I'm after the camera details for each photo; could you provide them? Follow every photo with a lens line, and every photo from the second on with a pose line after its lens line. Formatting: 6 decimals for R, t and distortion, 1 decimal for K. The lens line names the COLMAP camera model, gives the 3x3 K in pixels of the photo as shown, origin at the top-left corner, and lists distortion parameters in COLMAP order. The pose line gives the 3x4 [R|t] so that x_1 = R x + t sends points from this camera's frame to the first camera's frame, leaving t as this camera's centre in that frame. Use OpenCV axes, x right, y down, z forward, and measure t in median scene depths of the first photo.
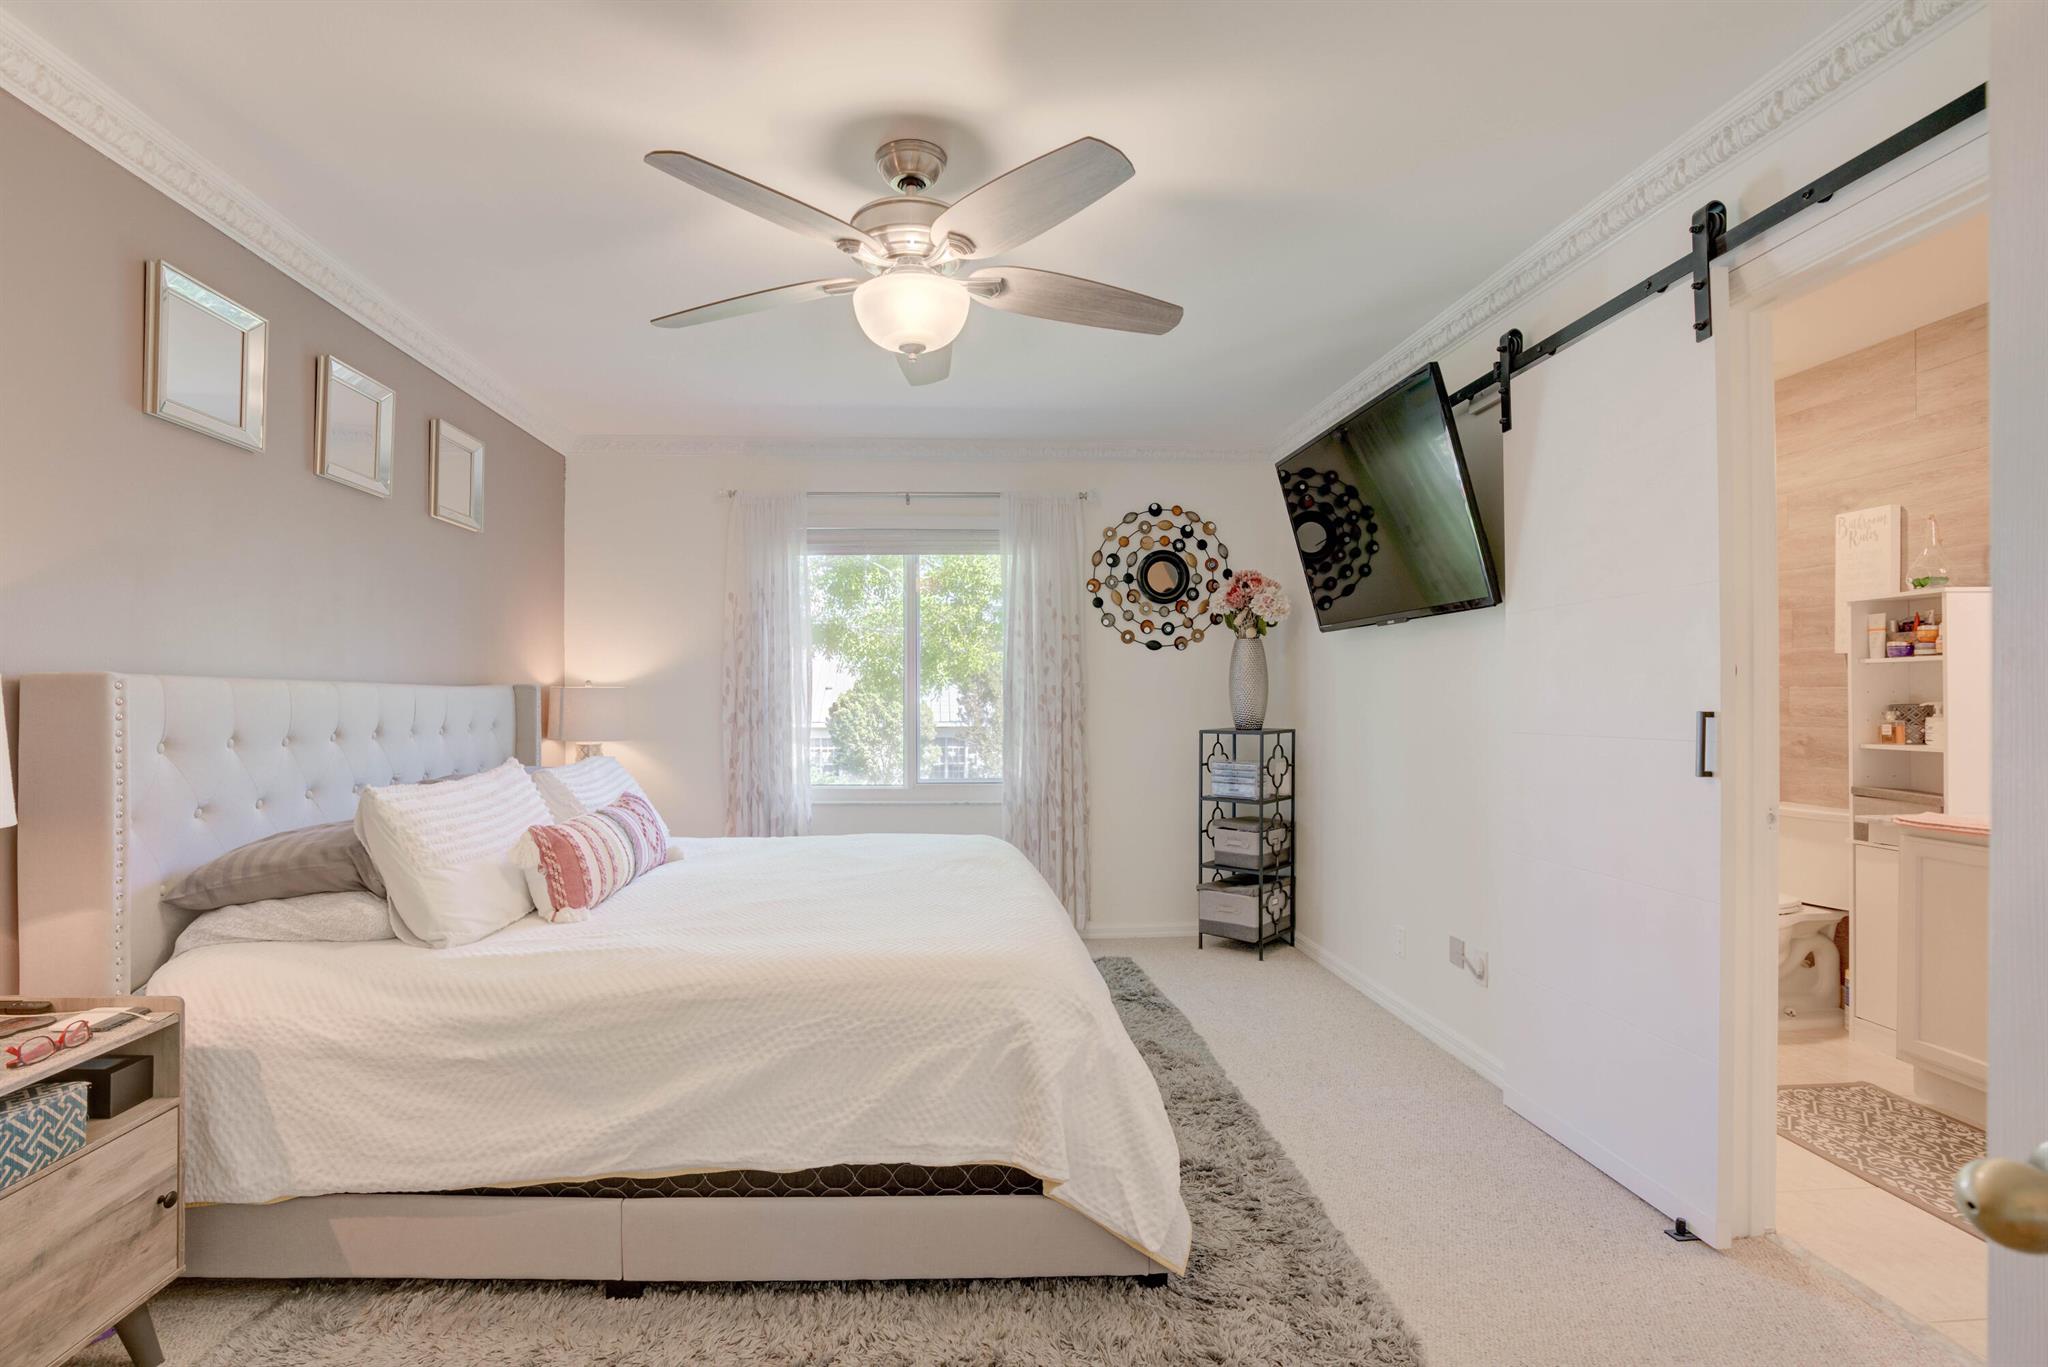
lens RADIAL K [[957.9, 0, 974.7], [0, 957.9, 701.9], [0, 0, 1]] dist [-0.072048, 0.025816]
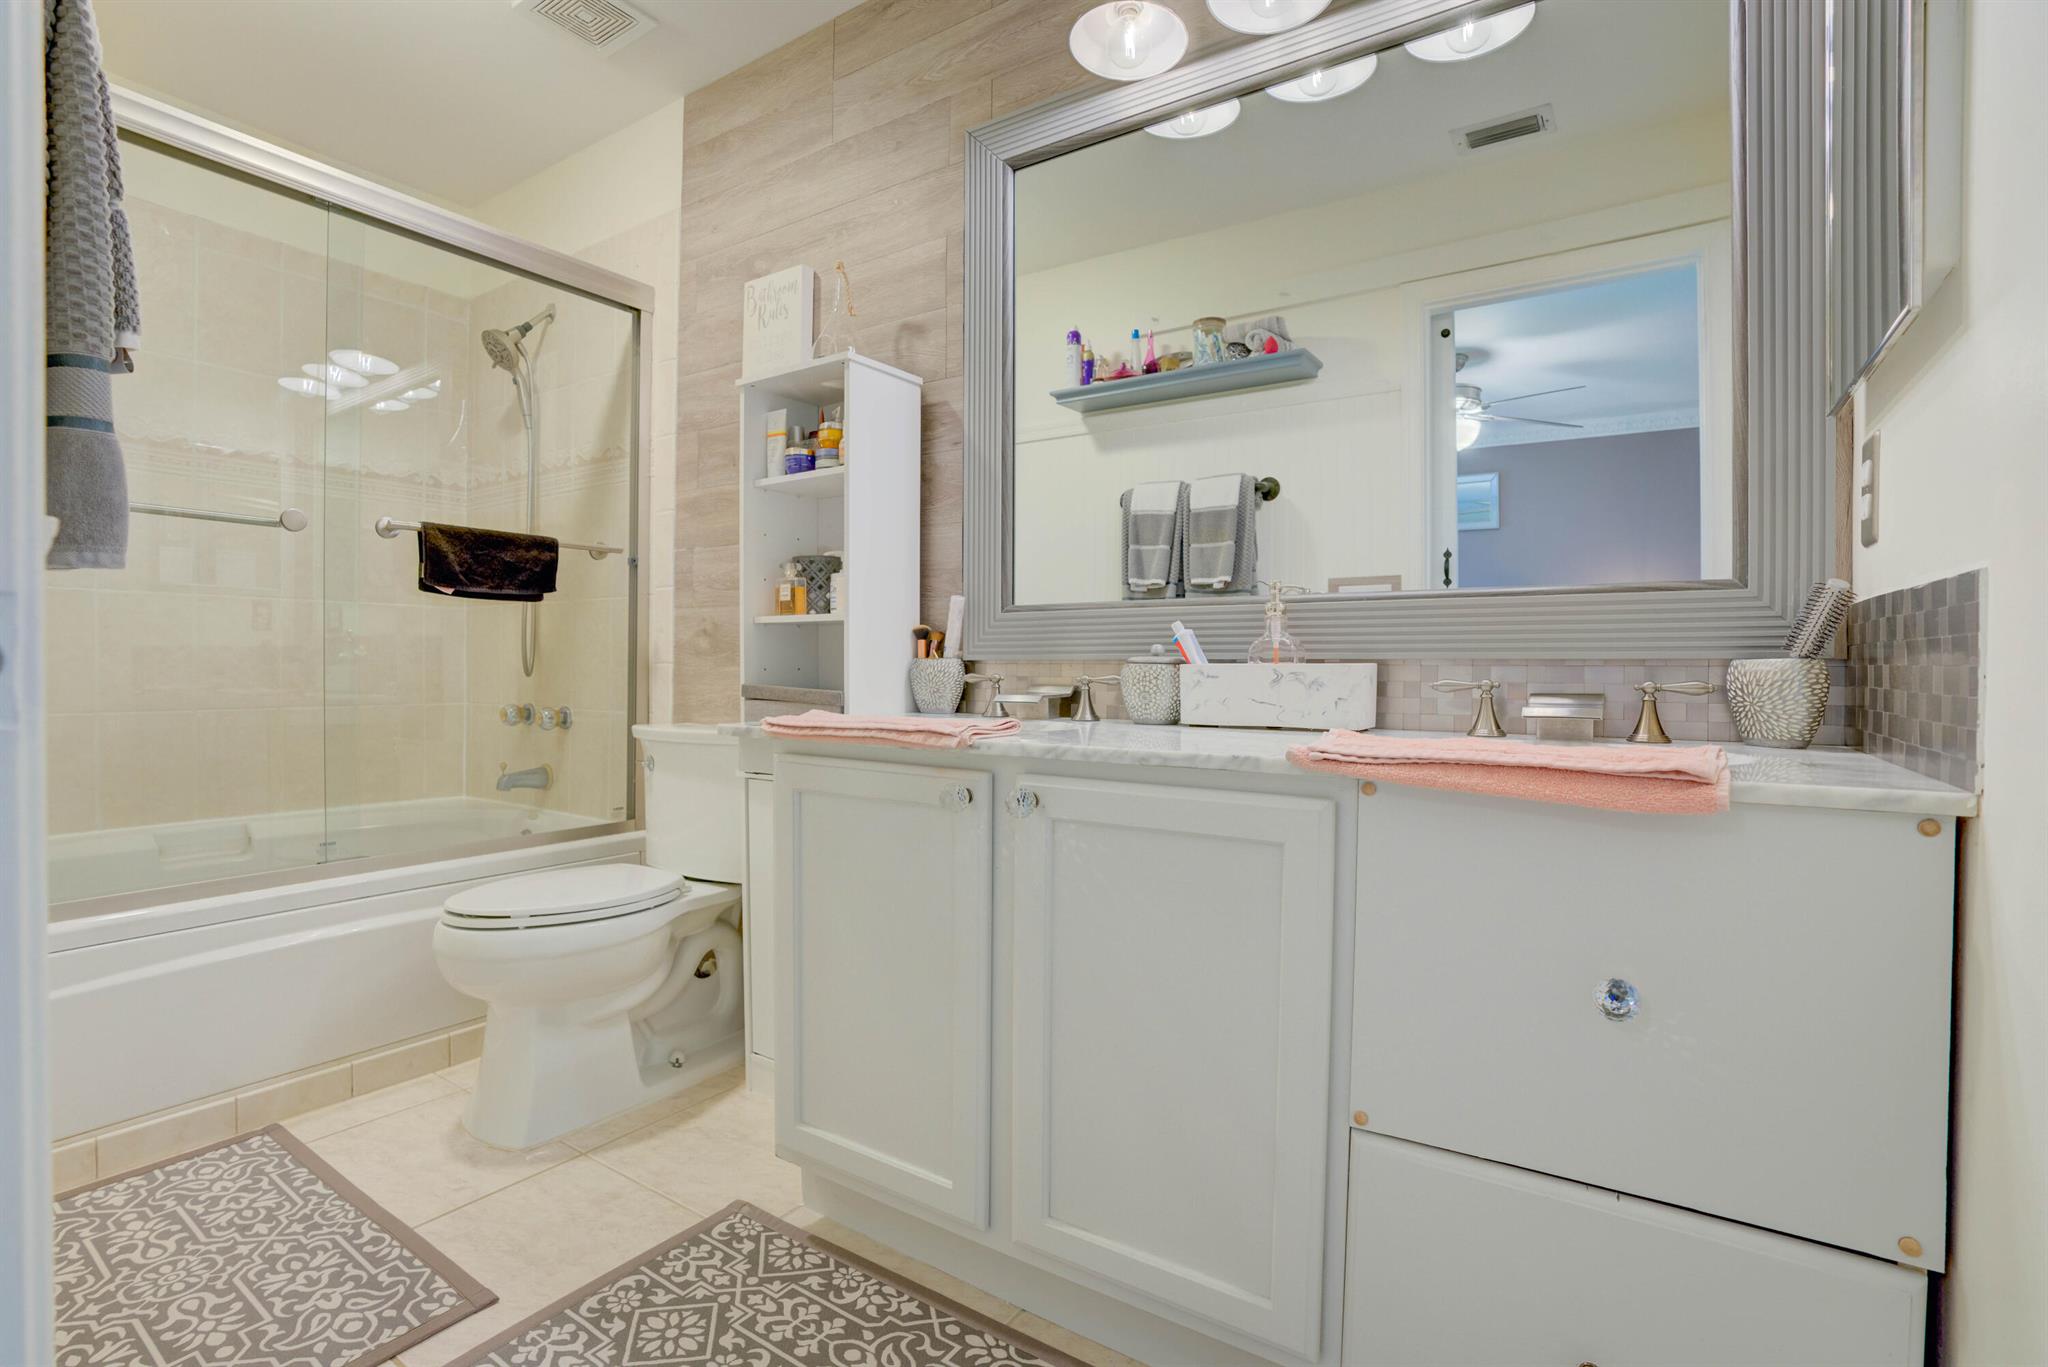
lens RADIAL K [[937.8, 0, 1018.3], [0, 937.8, 685.5], [0, 0, 1]] dist [-0.067988, 0.027340]
pose [[0.595514, -0.005636, 0.803325, 0.578716], [-0.004747, 0.999933, 0.010535, 0.087409], [-0.803331, -0.010087, 0.595447, 0.489331]]
